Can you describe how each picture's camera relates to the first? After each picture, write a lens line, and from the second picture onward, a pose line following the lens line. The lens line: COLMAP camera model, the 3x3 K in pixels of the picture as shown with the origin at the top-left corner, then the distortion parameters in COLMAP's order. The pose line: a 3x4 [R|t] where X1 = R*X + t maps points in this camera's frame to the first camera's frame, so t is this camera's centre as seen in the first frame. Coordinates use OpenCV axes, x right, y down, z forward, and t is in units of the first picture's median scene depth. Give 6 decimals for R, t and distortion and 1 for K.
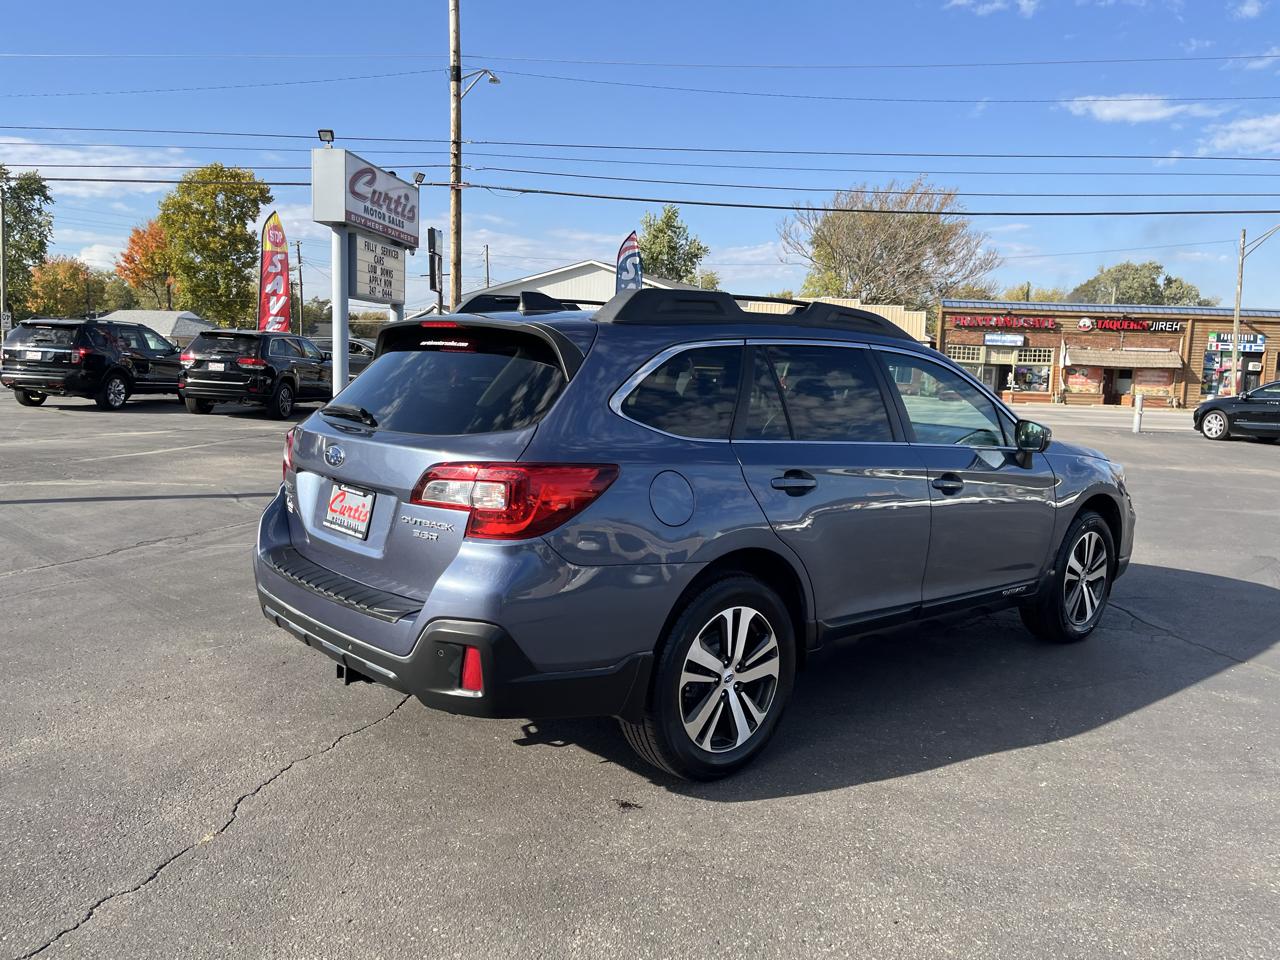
lens RADIAL K [[965.0, 0, 651.7], [0, 965.0, 469.0], [0, 0, 1]] dist [0.076599, -0.105066]
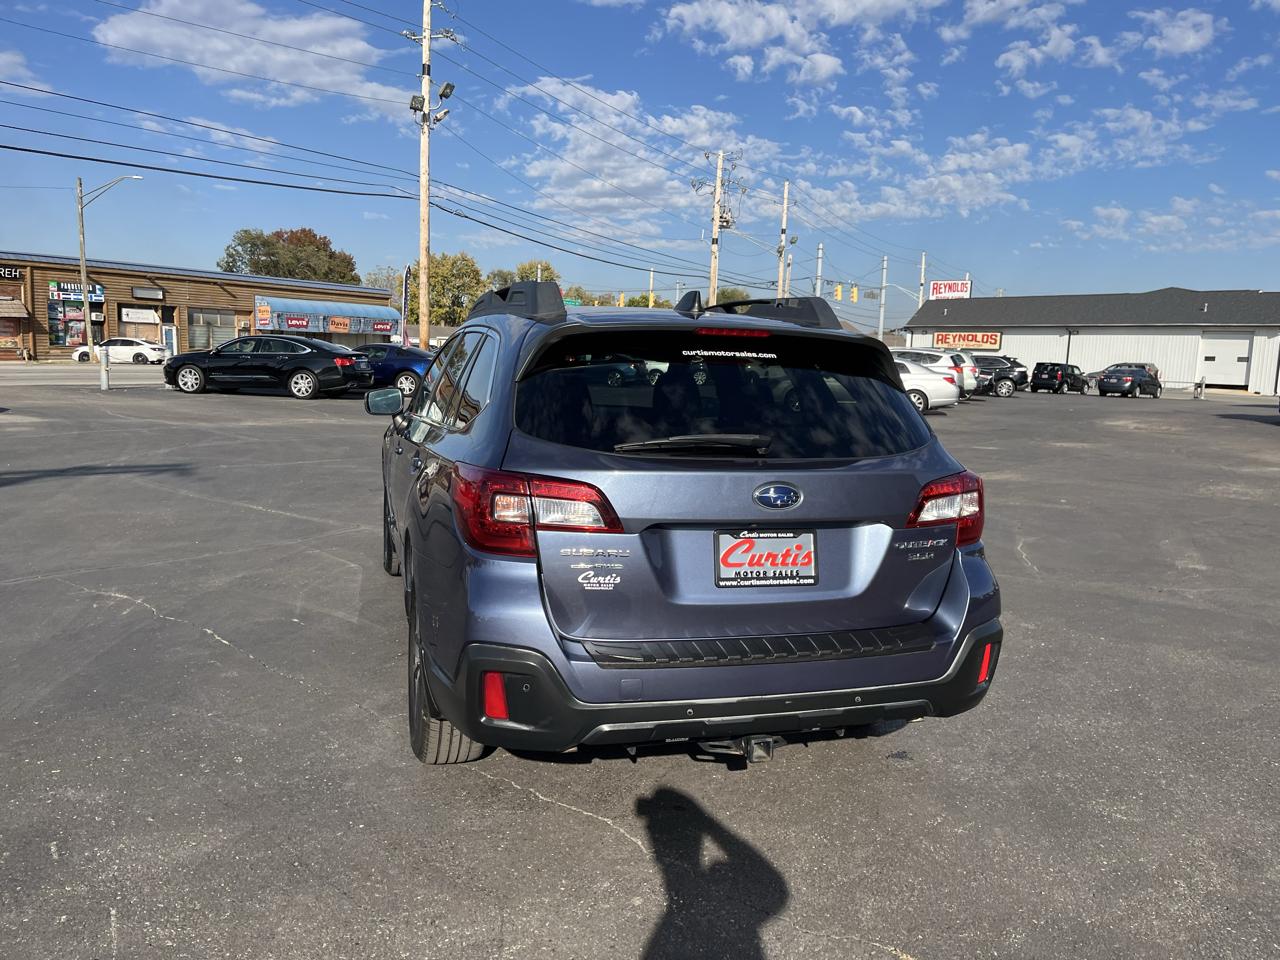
lens RADIAL K [[967.3, 0, 650.7], [0, 967.3, 484.7], [0, 0, 1]] dist [0.070785, -0.095616]
pose [[0.435738, -0.141668, 0.888855, -0.169240], [0.079764, 0.989728, 0.118643, -0.019895], [-0.896532, 0.019202, 0.442562, 0.110896]]
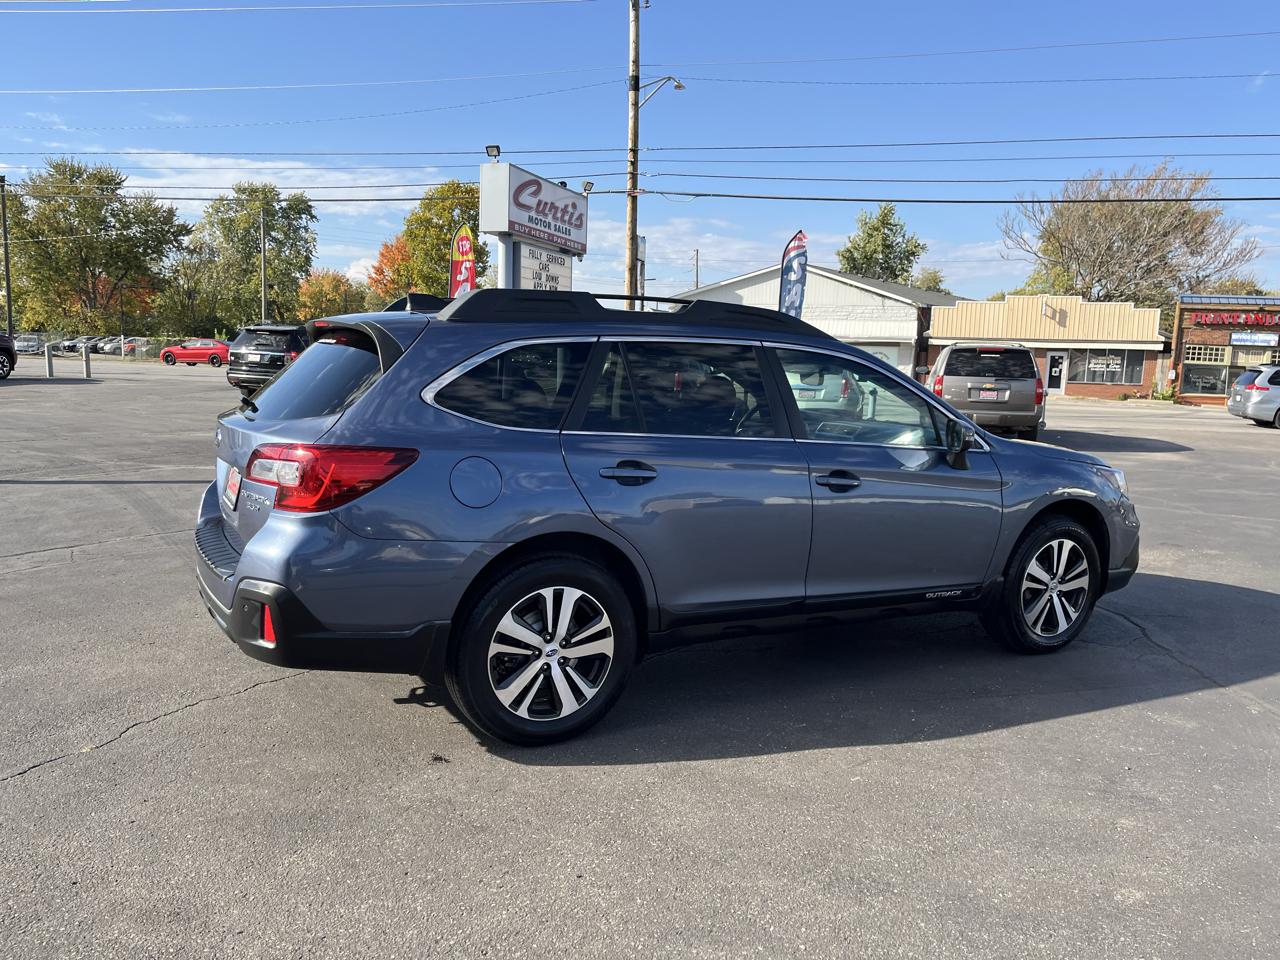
lens RADIAL K [[967.3, 0, 650.7], [0, 967.3, 484.7], [0, 0, 1]] dist [0.070785, -0.095616]
pose [[0.974803, 0.027935, -0.221314, 0.066070], [-0.025128, 0.999564, 0.015489, 0.001712], [0.221650, -0.009537, 0.975080, -0.003105]]
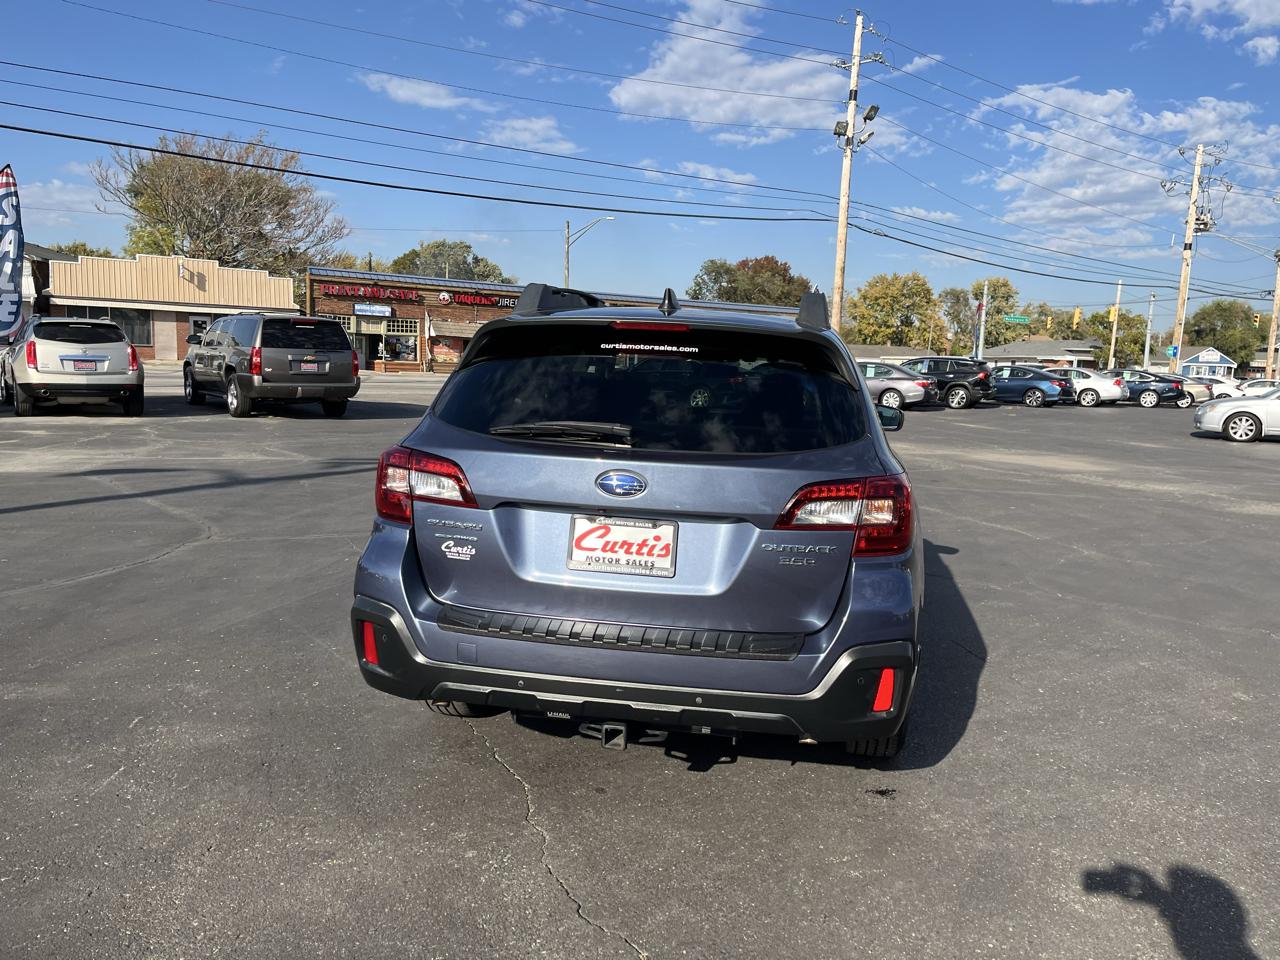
lens RADIAL K [[967.6, 0, 651.8], [0, 967.6, 468.6], [0, 0, 1]] dist [0.073847, -0.102296]
pose [[0.785762, -0.075326, 0.613925, -0.125024], [0.055366, 0.997138, 0.051482, -0.010474], [-0.616046, -0.006462, 0.787684, 0.048654]]
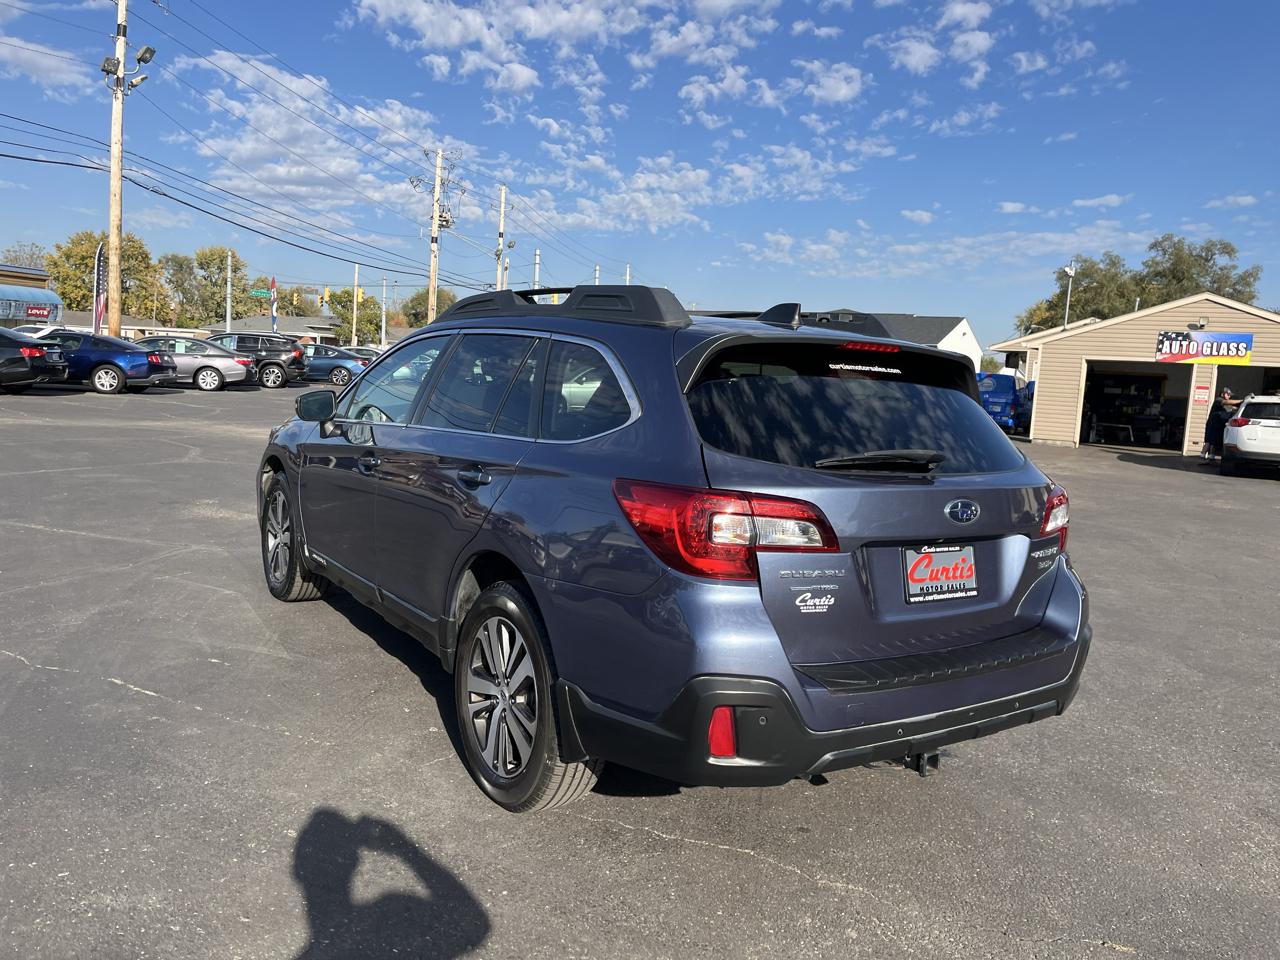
lens RADIAL K [[968.2, 0, 652.8], [0, 968.2, 463.1], [0, 0, 1]] dist [0.054172, -0.069915]
pose [[0.145073, -0.120768, 0.982023, -0.181814], [0.051398, 0.992103, 0.114414, -0.025281], [-0.988085, 0.033875, 0.150135, 0.173034]]
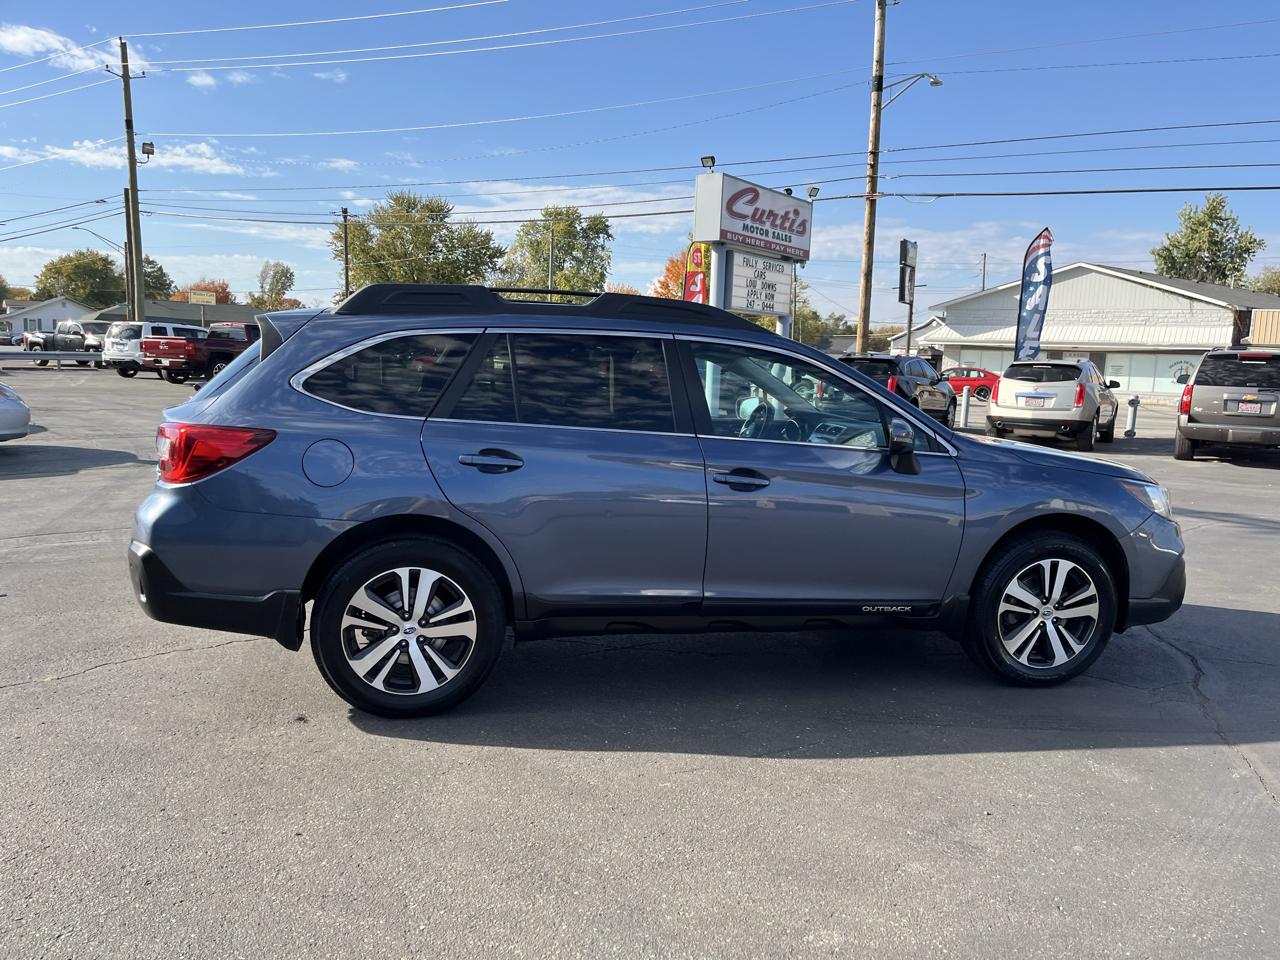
lens RADIAL K [[967.3, 0, 650.7], [0, 967.3, 484.7], [0, 0, 1]] dist [0.070785, -0.095616]
pose [[0.869108, 0.061237, -0.490817, 0.136079], [-0.060654, 0.998012, 0.017116, 0.001889], [0.490890, 0.014894, 0.871094, 0.024572]]
